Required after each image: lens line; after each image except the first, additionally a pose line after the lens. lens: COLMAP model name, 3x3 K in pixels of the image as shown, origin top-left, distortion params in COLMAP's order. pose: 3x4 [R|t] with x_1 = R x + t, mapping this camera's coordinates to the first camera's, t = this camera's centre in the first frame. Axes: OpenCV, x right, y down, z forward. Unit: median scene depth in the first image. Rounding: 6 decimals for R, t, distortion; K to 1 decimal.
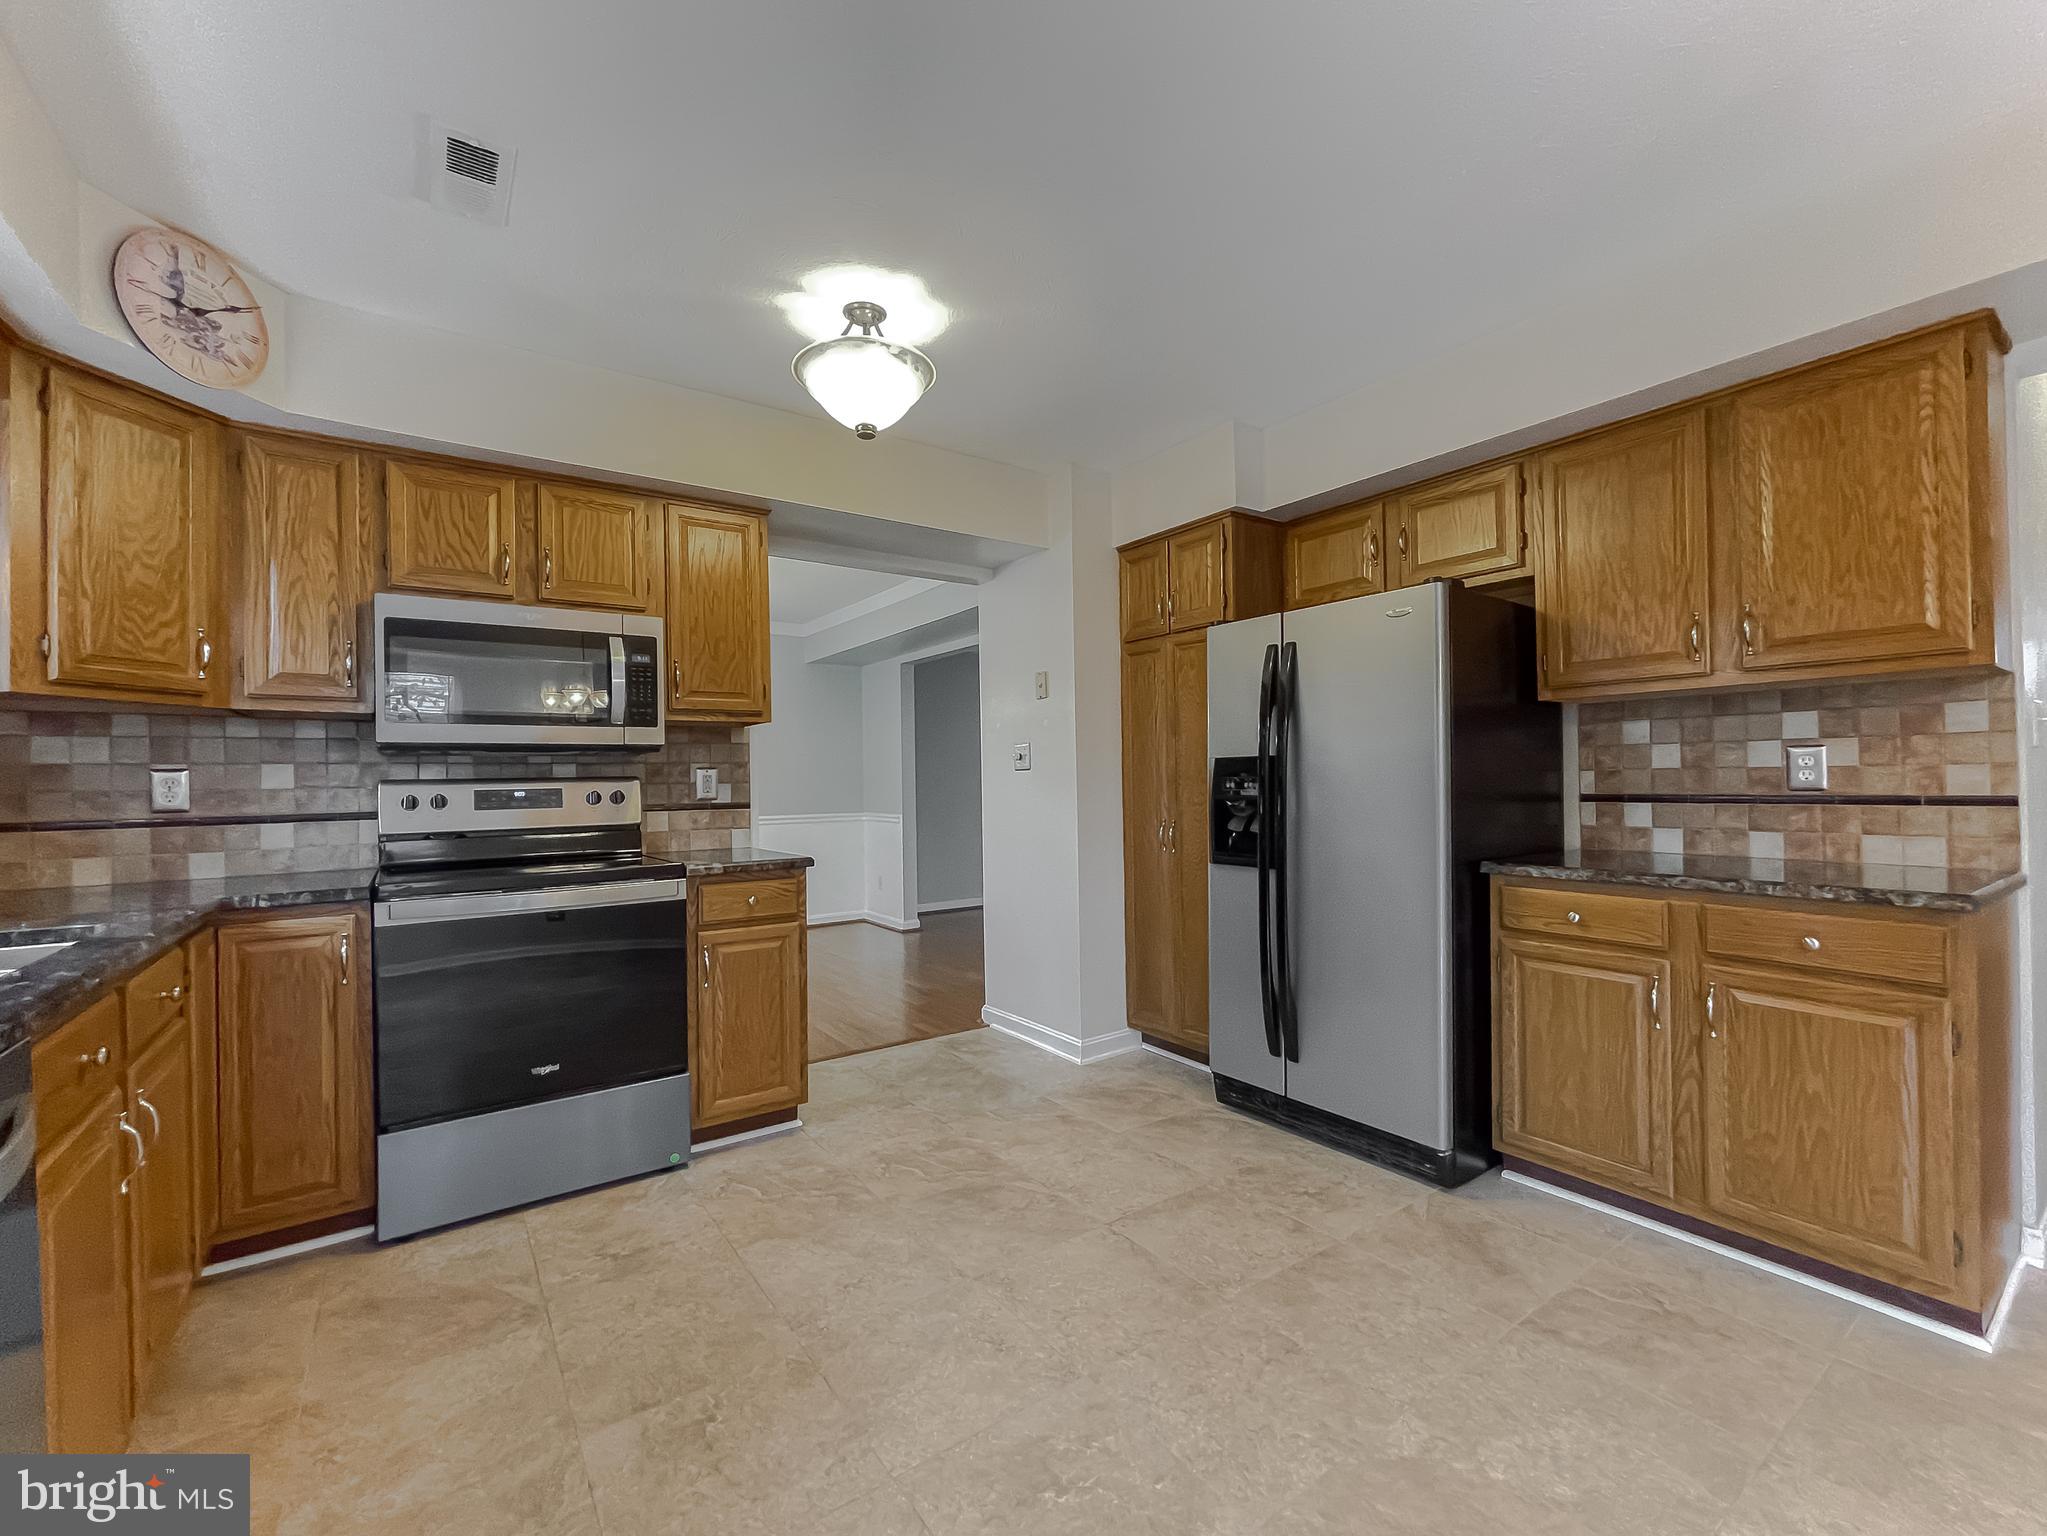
lens RADIAL K [[859.2, 0, 1013.3], [0, 859.2, 775.7], [0, 0, 1]] dist [-0.004716, 0.001720]
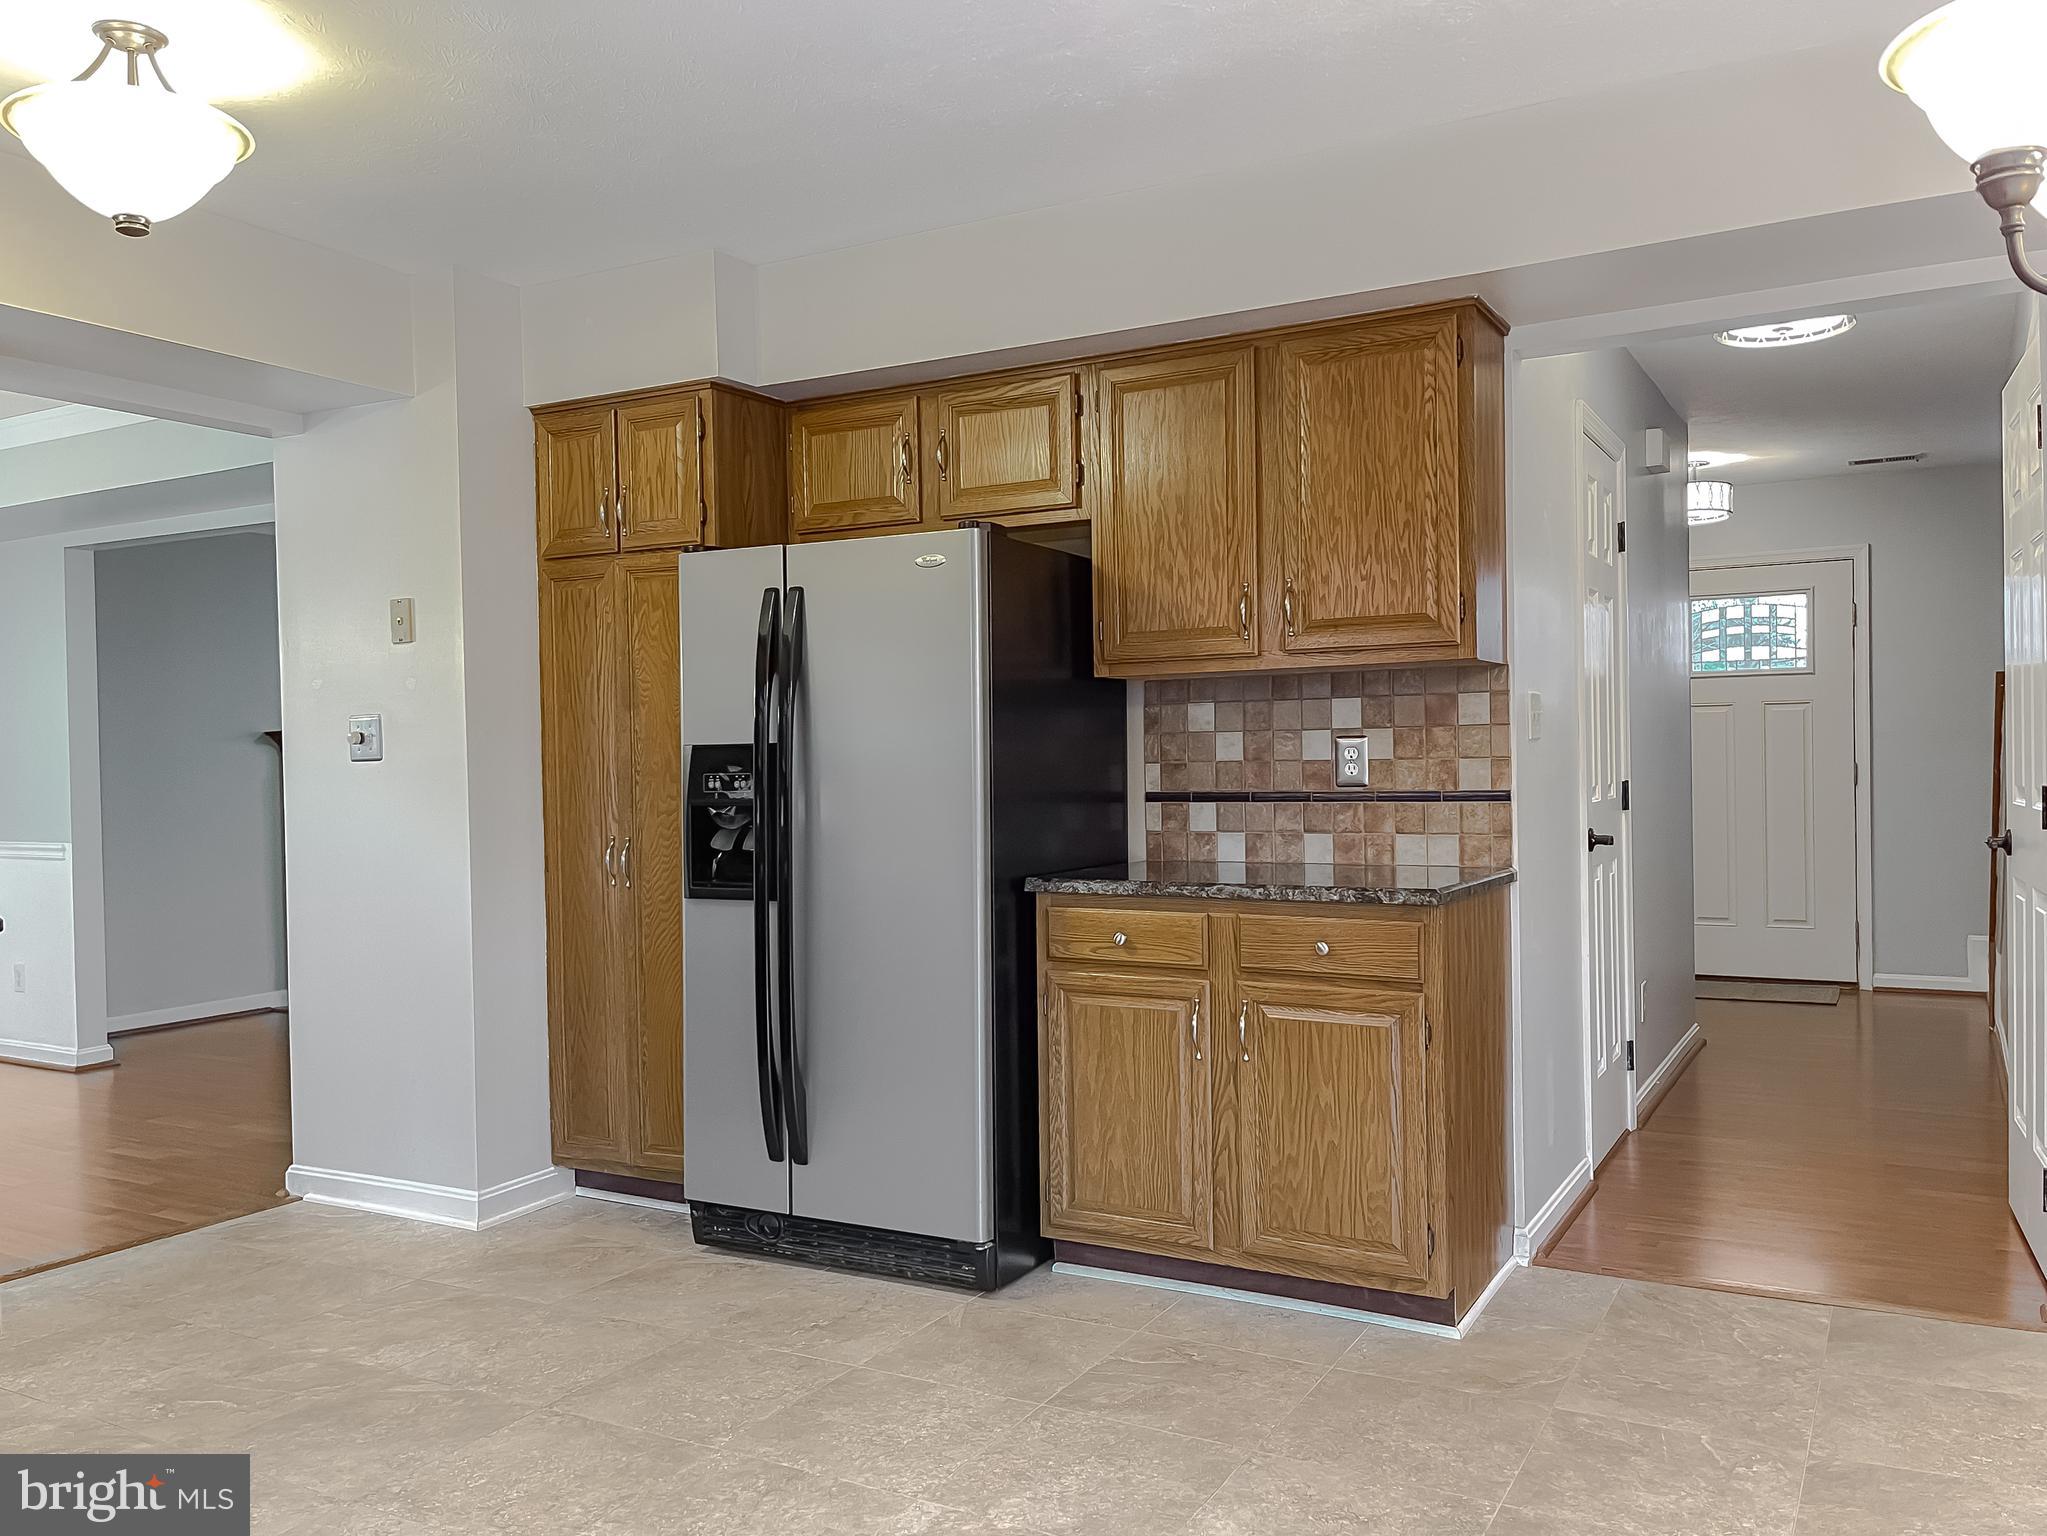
lens RADIAL K [[1587.4, 0, 1047.6], [0, 1587.4, 787.5], [0, 0, 1]] dist [0.062267, -0.066198]
pose [[0.895597, -0.009148, 0.444772, -0.097058], [0.001397, 0.999841, 0.017751, -0.011348], [-0.444864, -0.015276, 0.895468, -0.340133]]
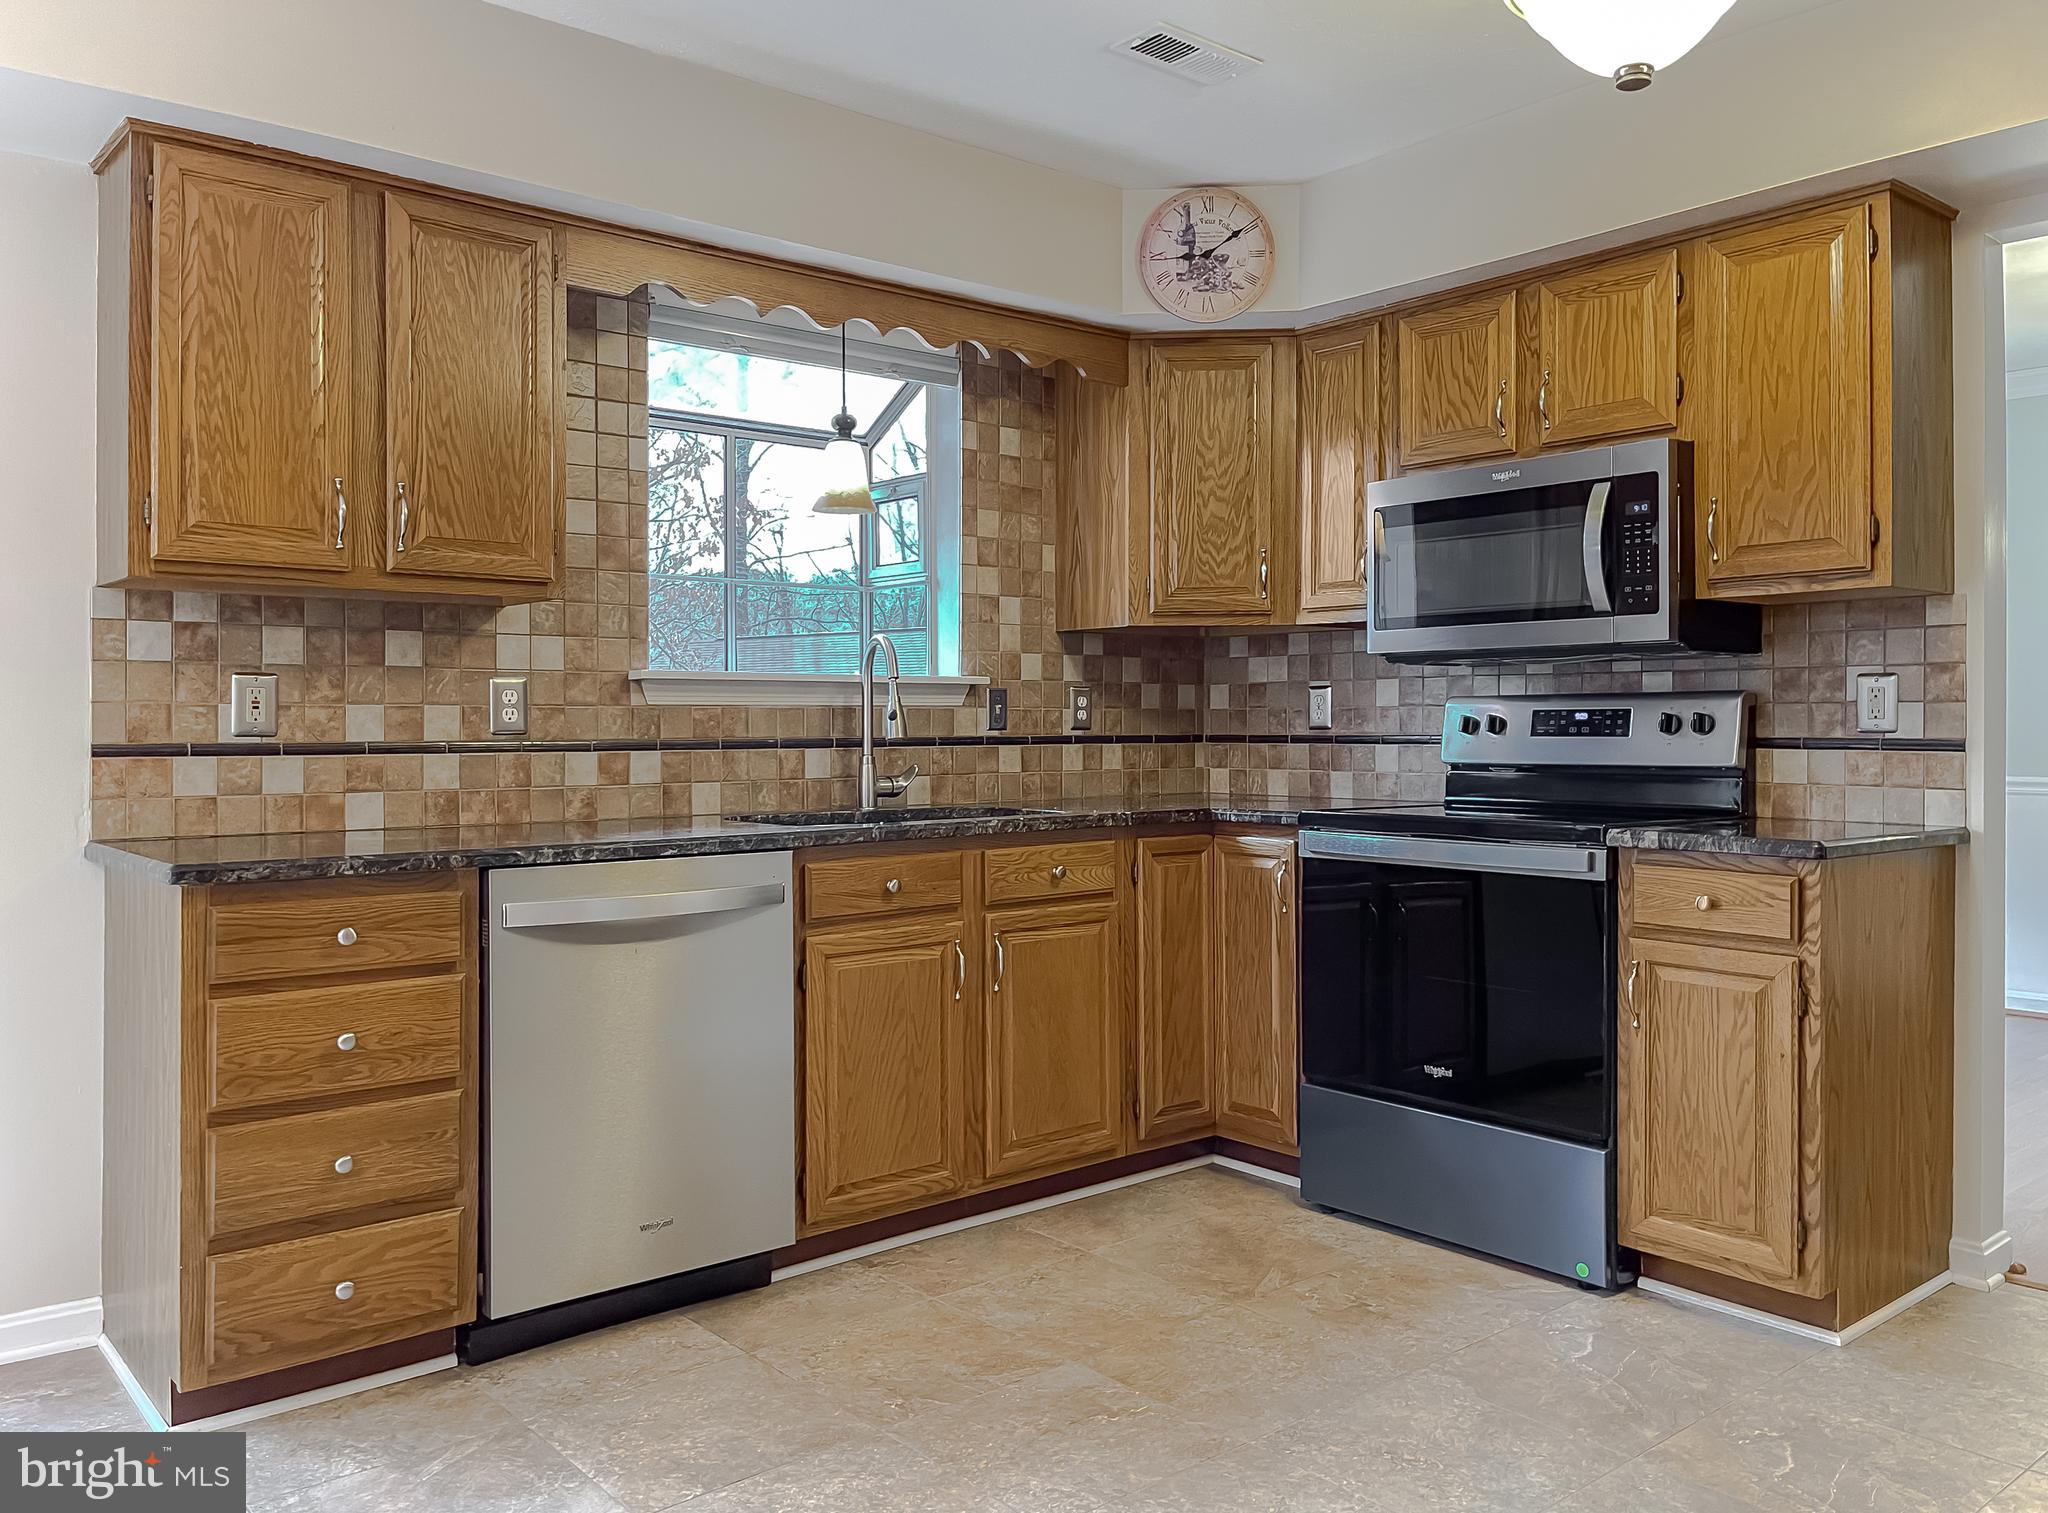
lens RADIAL K [[1588.1, 0, 1031.0], [0, 1588.1, 729.4], [0, 0, 1]] dist [0.062267, -0.066198]
pose [[0.088050, 0.022085, -0.995871, 0.843727], [0.007988, 0.999706, 0.022877, -0.002168], [0.996084, -0.009969, 0.087848, 0.506898]]
